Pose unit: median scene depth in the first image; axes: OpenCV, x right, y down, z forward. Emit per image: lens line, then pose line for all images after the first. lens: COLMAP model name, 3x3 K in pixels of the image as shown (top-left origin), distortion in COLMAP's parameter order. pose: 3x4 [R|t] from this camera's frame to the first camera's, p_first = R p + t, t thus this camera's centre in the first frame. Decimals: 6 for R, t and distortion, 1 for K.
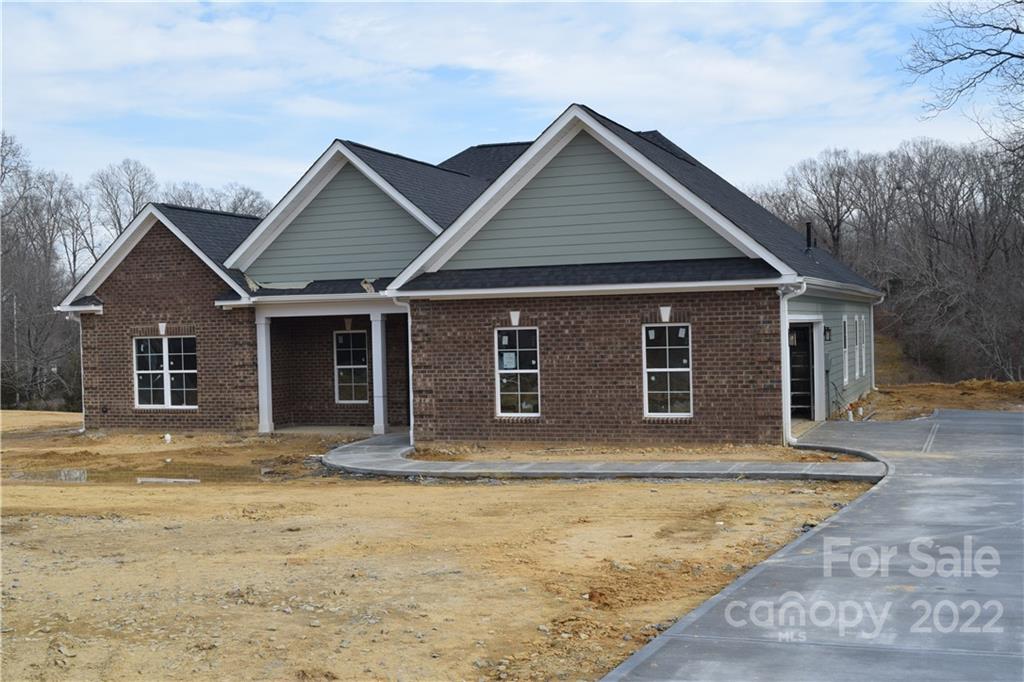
lens RADIAL K [[1193.6, 0, 512.0], [0, 1193.6, 341.0], [0, 0, 1]] dist [-0.058348, 0.013707]
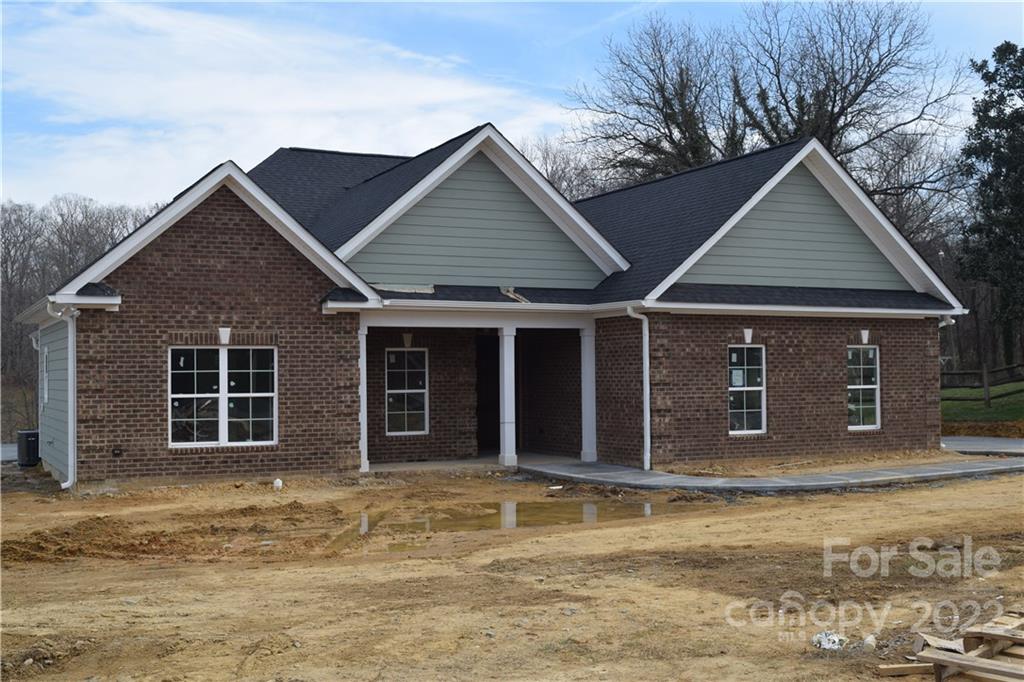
lens RADIAL K [[1193.6, 0, 512.0], [0, 1193.6, 341.0], [0, 0, 1]] dist [-0.058348, 0.013707]
pose [[0.674985, 0.040763, 0.736704, -0.846928], [0.001214, 0.998410, -0.056356, 0.040545], [-0.737830, 0.038934, 0.673862, 0.457133]]
